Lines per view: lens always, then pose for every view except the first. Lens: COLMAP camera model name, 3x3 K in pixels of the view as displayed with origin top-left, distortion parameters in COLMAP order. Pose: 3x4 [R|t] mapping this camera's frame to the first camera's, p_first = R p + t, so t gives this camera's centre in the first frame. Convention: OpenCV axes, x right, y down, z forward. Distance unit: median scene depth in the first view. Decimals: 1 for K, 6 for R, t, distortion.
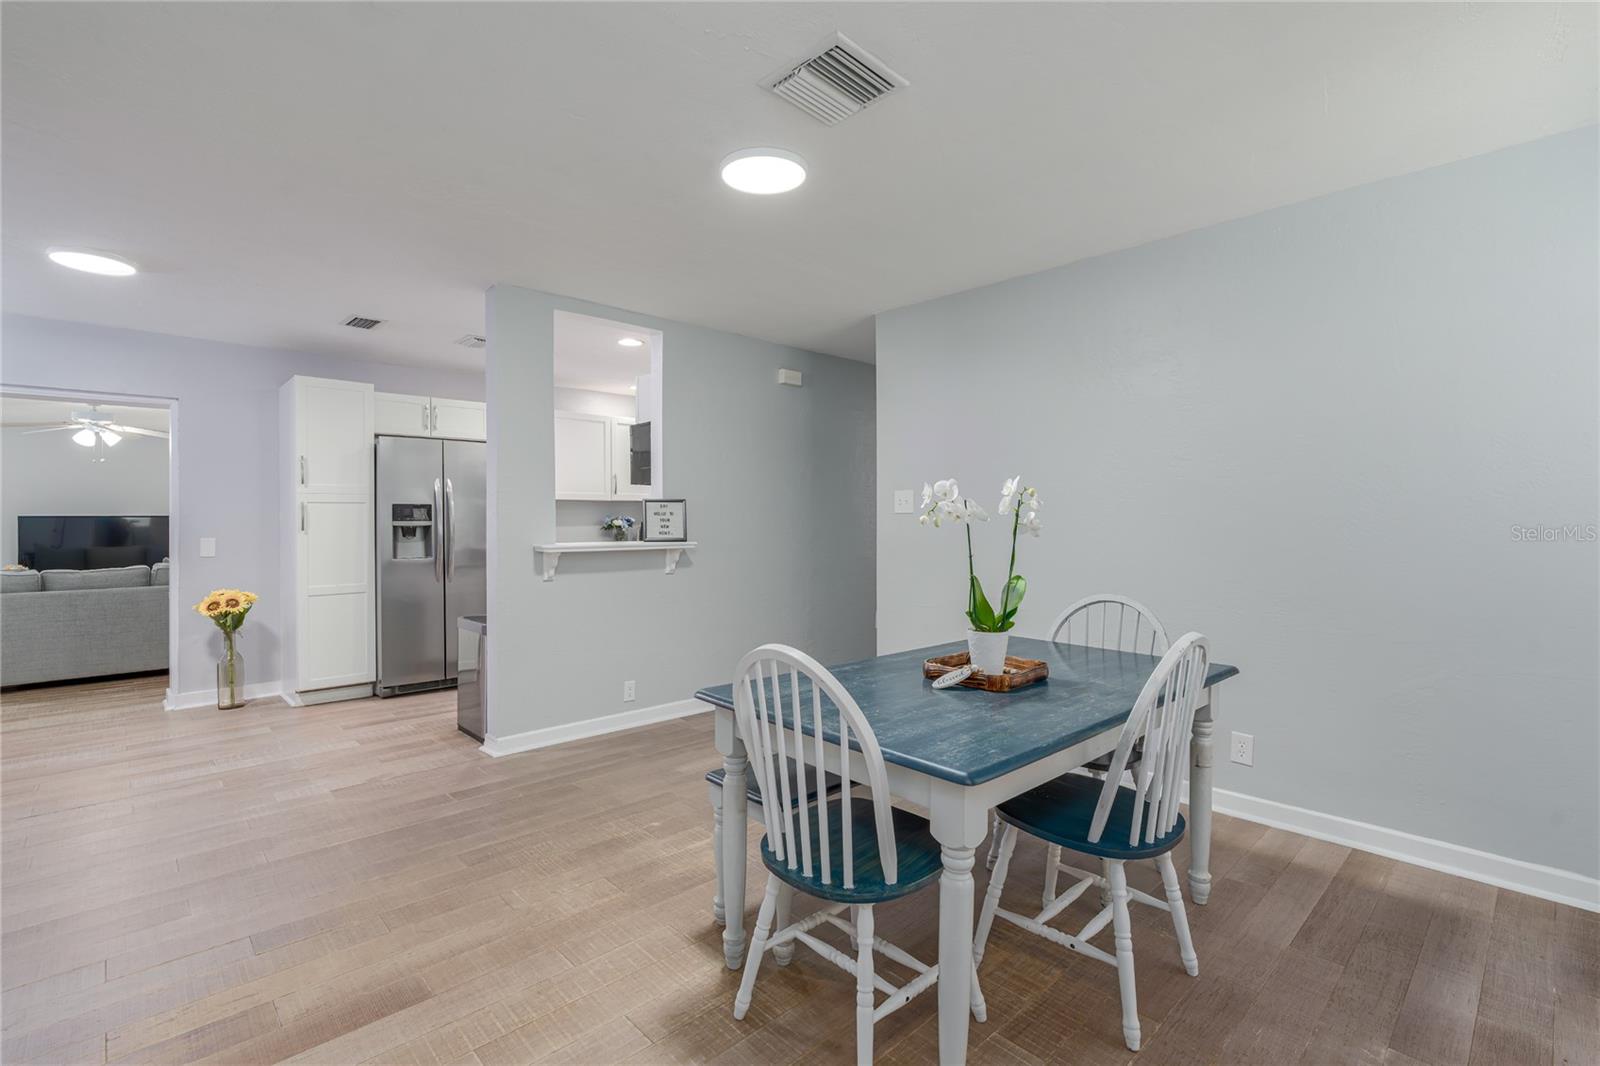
lens RADIAL K [[737.0, 0, 801.2], [0, 737.0, 524.1], [0, 0, 1]] dist [-0.012052, -0.000661]
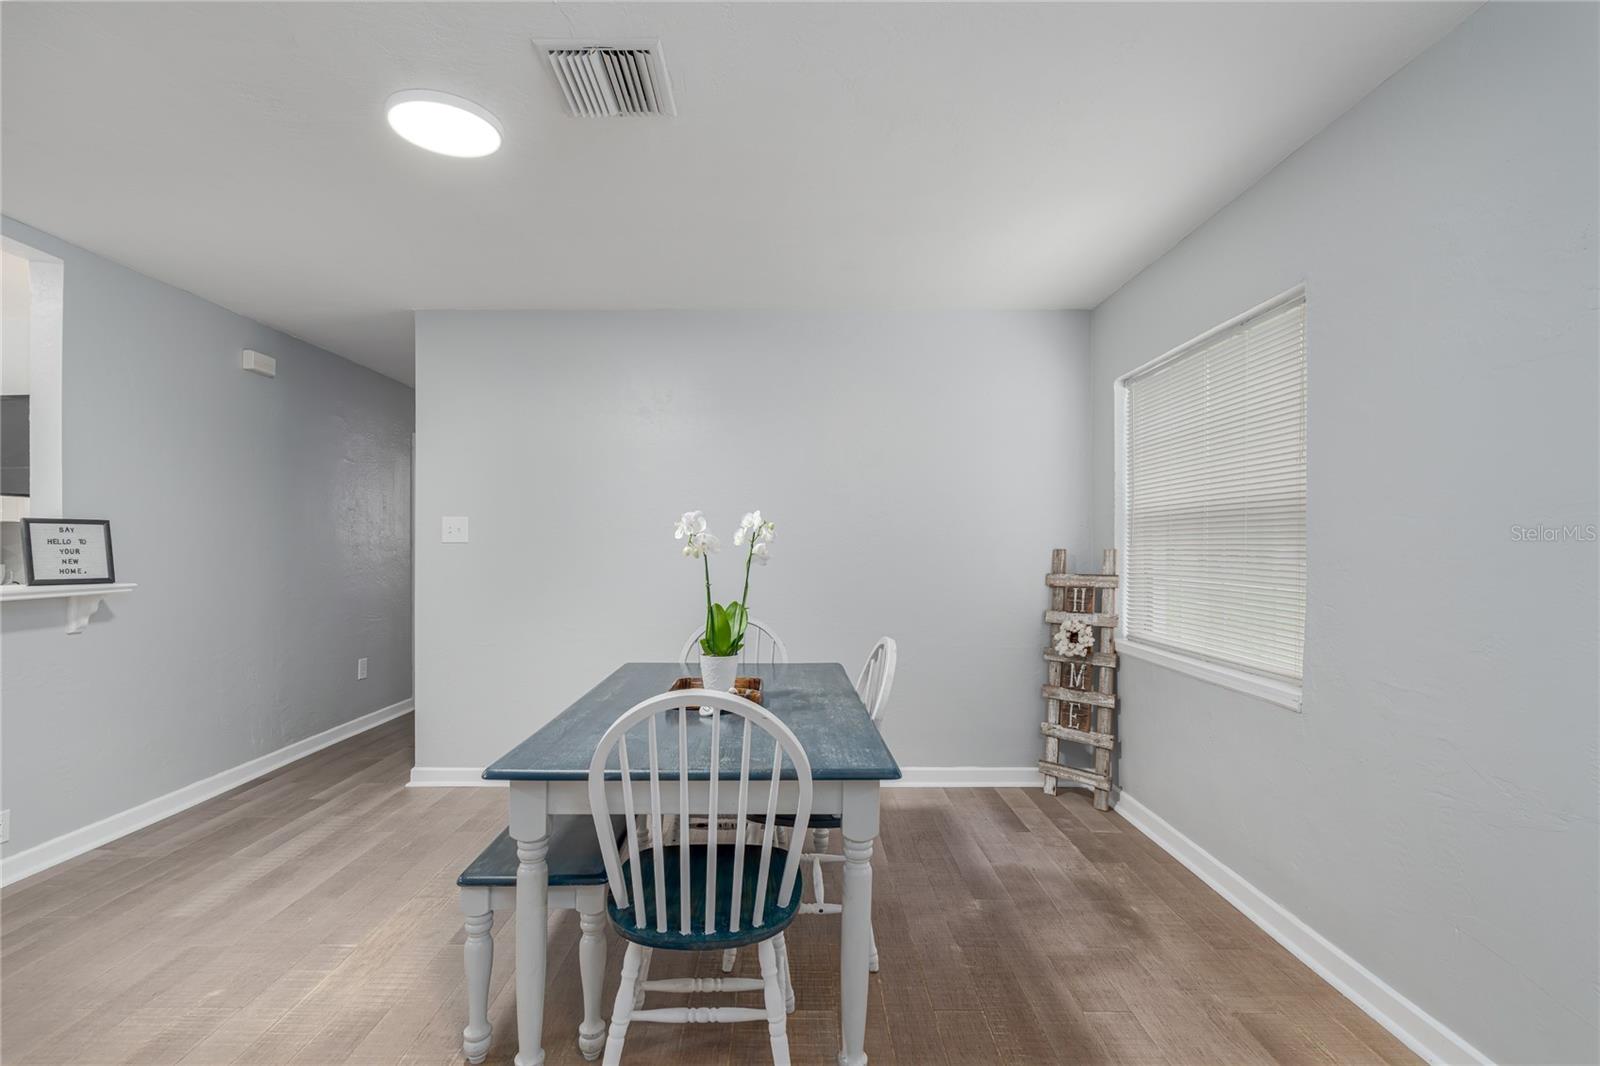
lens RADIAL K [[740.3, 0, 799.9], [0, 740.3, 551.3], [0, 0, 1]] dist [-0.046404, 0.013558]
pose [[0.671369, -0.005050, 0.741106, -0.235130], [0.005851, 0.999982, 0.001513, -0.002808], [-0.741100, 0.003321, 0.671387, 0.103108]]
